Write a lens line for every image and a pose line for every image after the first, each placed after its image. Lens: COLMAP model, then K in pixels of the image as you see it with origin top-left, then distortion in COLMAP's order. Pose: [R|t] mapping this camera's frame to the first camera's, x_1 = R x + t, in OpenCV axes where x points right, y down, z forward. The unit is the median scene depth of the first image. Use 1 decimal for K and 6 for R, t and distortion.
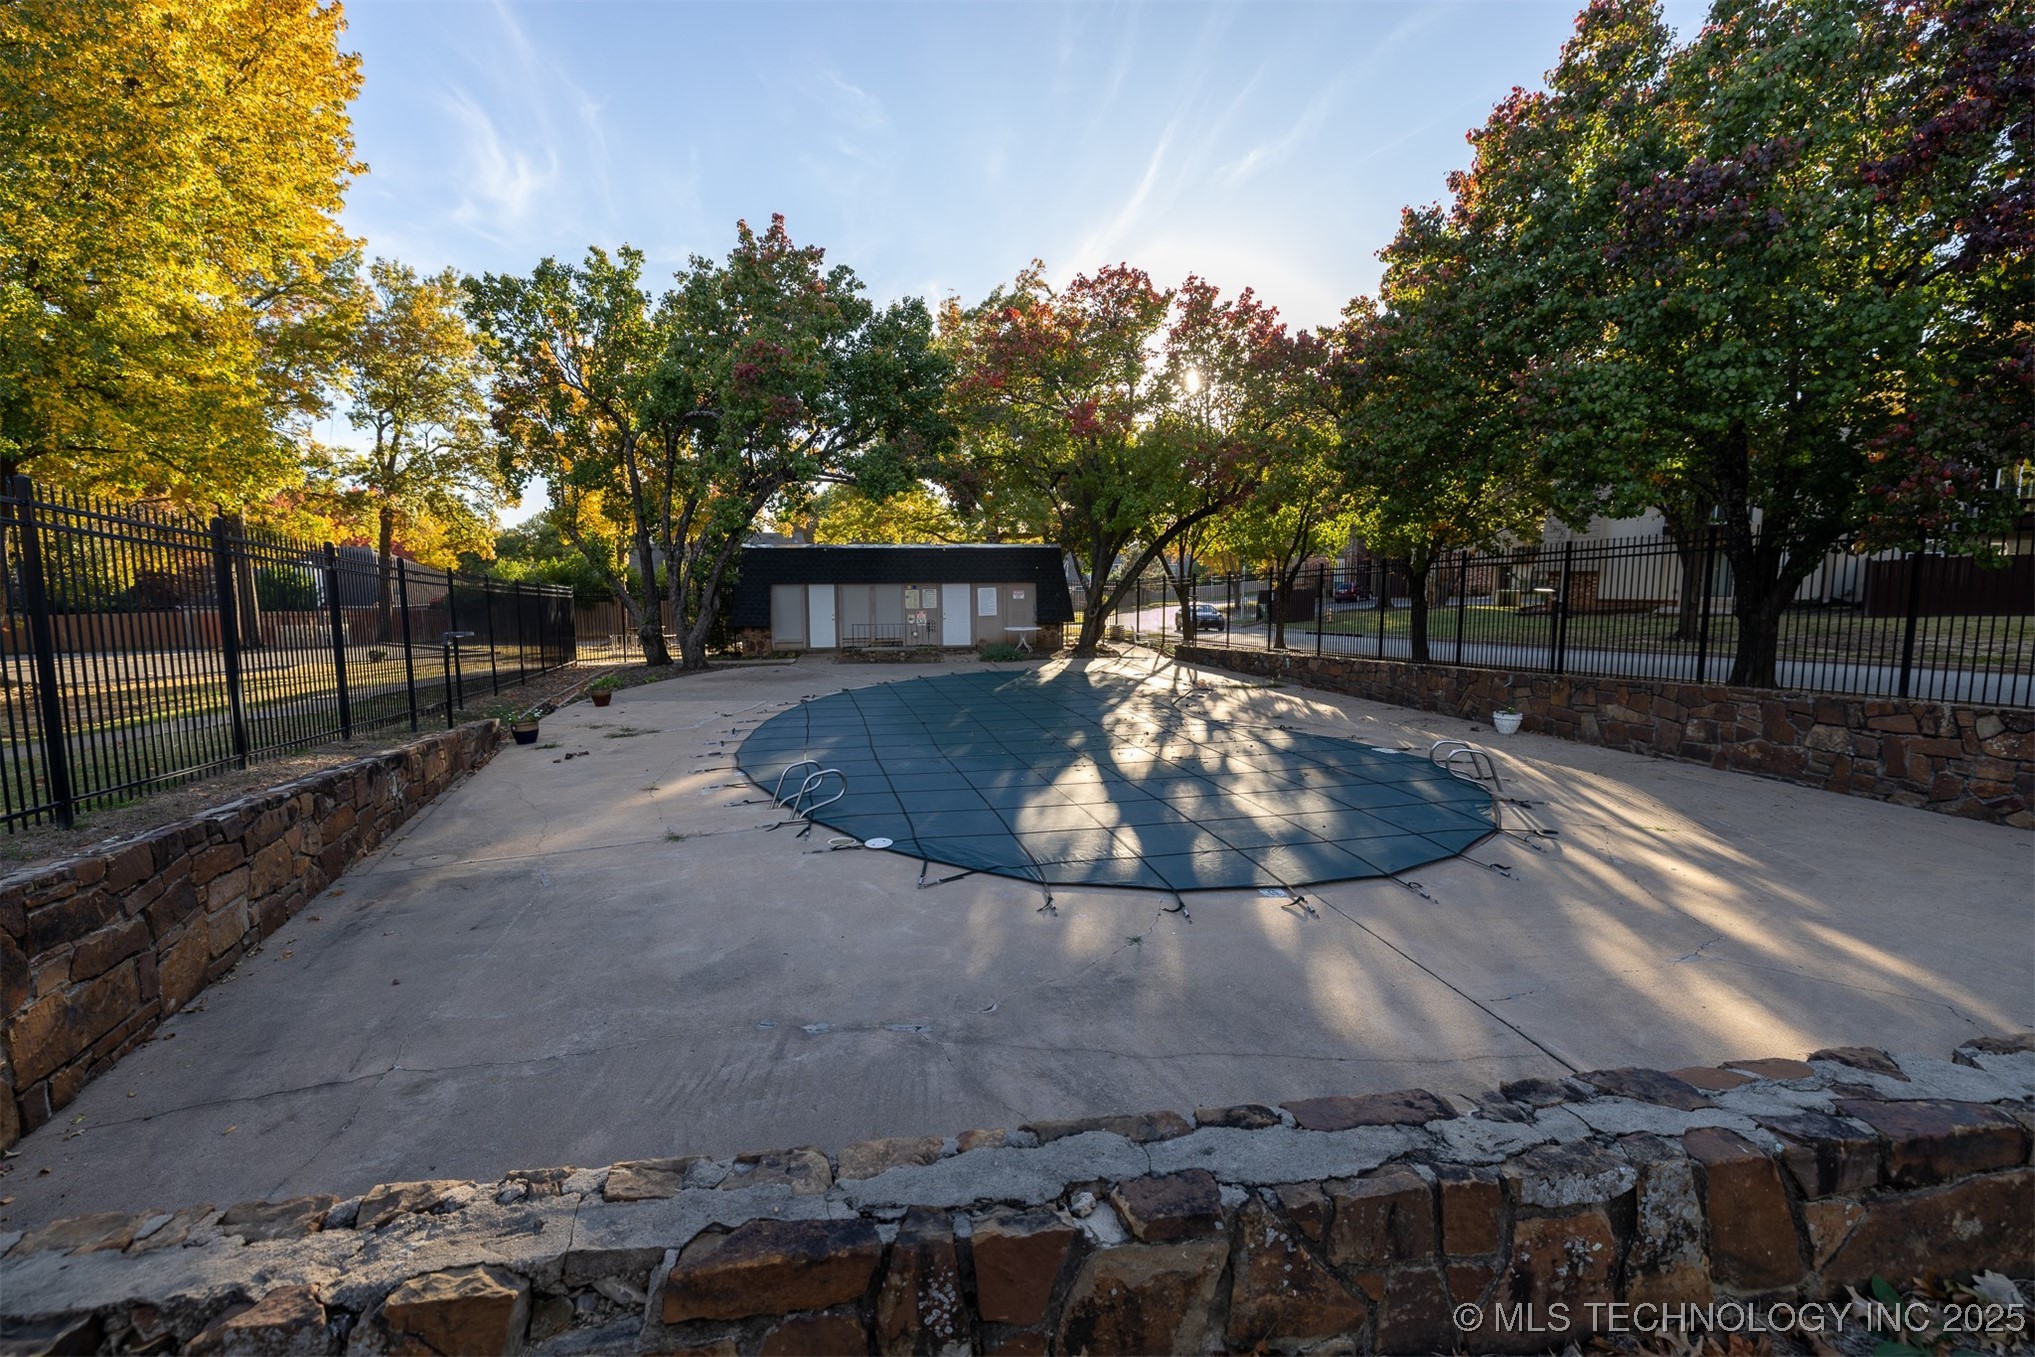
lens RADIAL K [[868.1, 0, 1017.5], [0, 868.1, 678.5], [0, 0, 1]] dist [-0.000311, -0.000063]
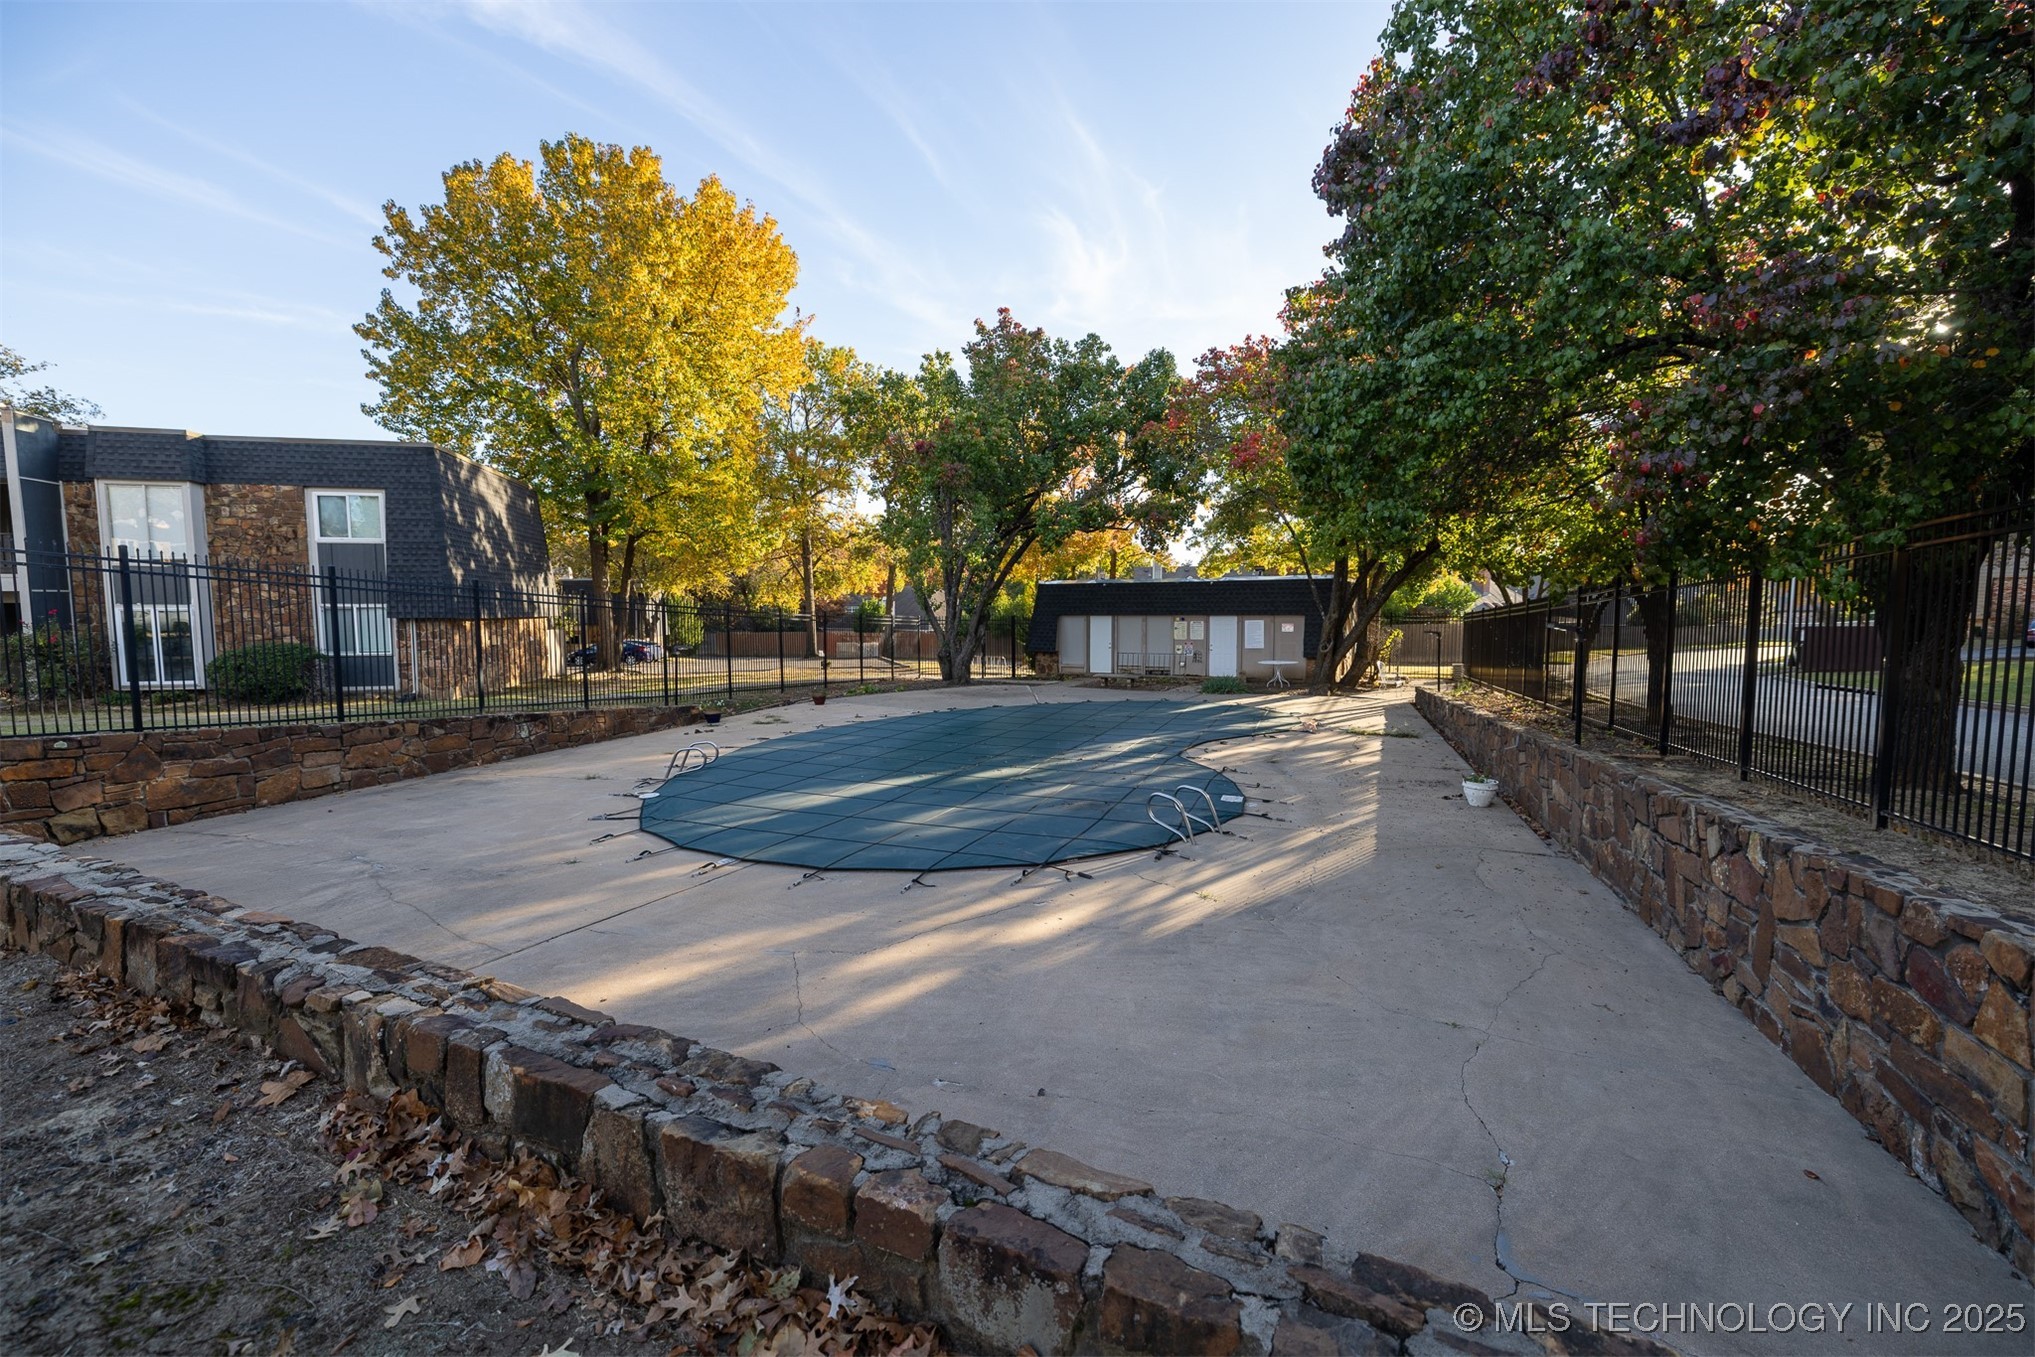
lens RADIAL K [[868.1, 0, 1017.5], [0, 868.1, 678.5], [0, 0, 1]] dist [-0.000311, -0.000063]
pose [[0.815288, 0.044770, -0.577322, 0.375614], [-0.063989, 0.997866, -0.012982, -0.009664], [0.575509, 0.047526, 0.816413, 0.051110]]
